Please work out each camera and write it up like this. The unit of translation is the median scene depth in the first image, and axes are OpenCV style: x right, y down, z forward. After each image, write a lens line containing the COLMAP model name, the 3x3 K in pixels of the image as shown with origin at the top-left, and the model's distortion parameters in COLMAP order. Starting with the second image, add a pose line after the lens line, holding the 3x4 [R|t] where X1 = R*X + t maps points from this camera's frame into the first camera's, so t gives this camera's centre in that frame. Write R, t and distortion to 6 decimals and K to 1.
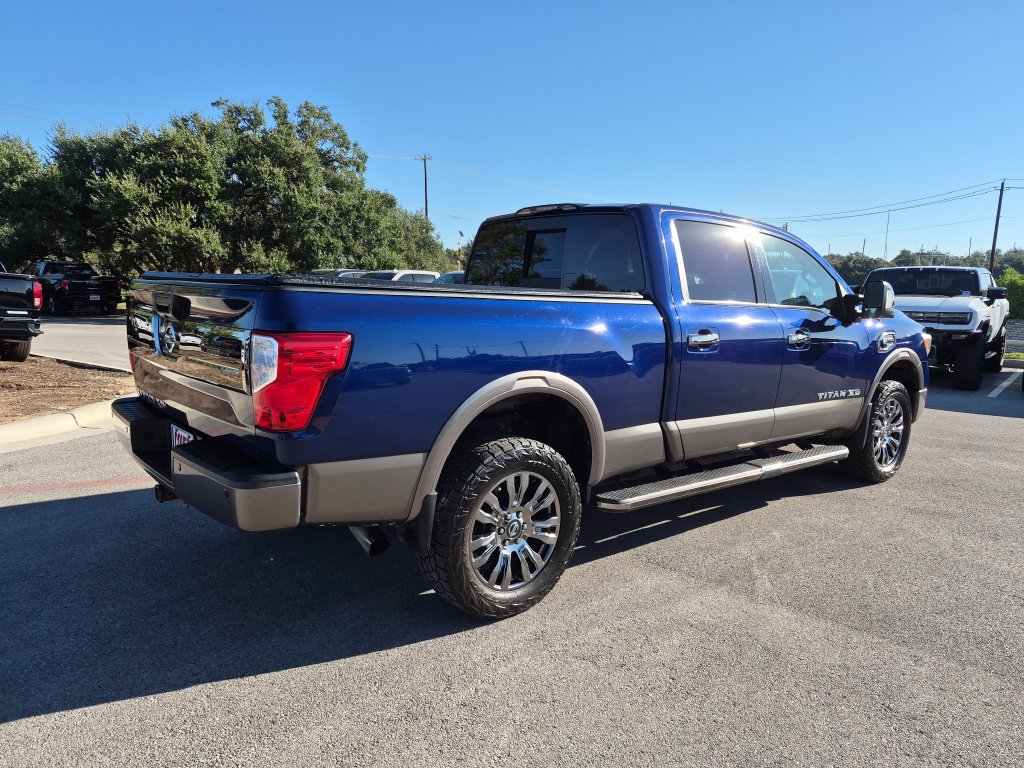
lens RADIAL K [[721.5, 0, 507.5], [0, 721.5, 380.5], [0, 0, 1]] dist [0.101809, -0.124800]
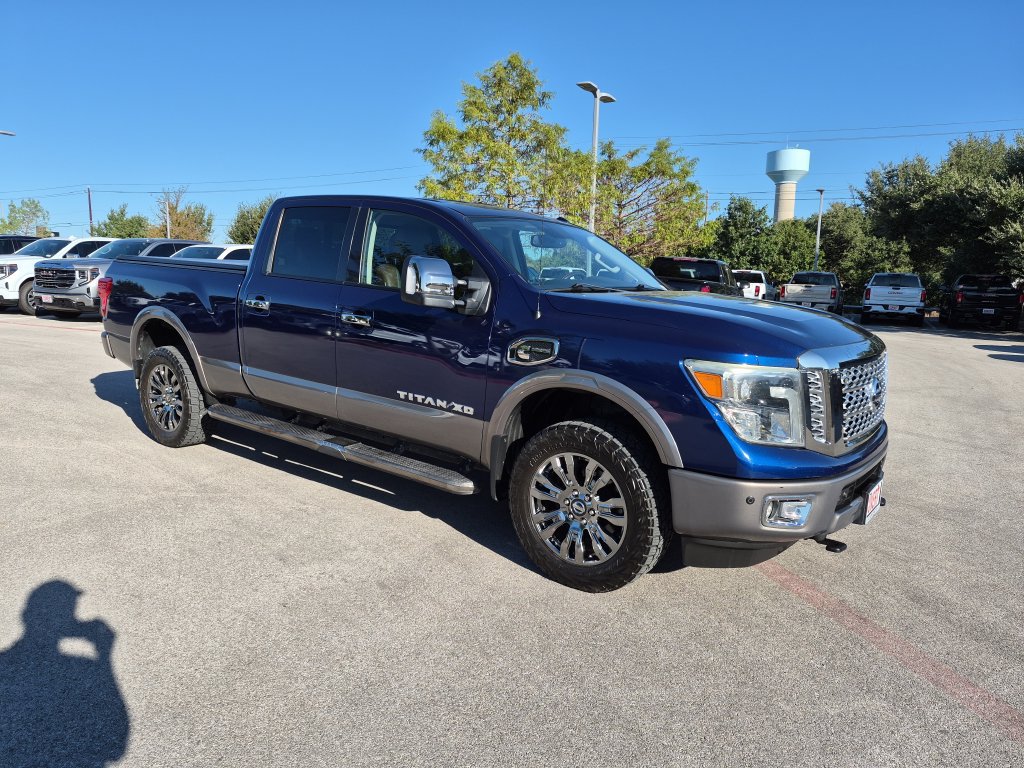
lens RADIAL K [[713.2, 0, 501.2], [0, 713.2, 381.3], [0, 0, 1]] dist [0.089300, -0.077924]
pose [[0.190591, 0.132782, -0.972648, 0.282463], [-0.158529, 0.981968, 0.102991, -0.021997], [0.968785, 0.134564, 0.208205, 0.212096]]
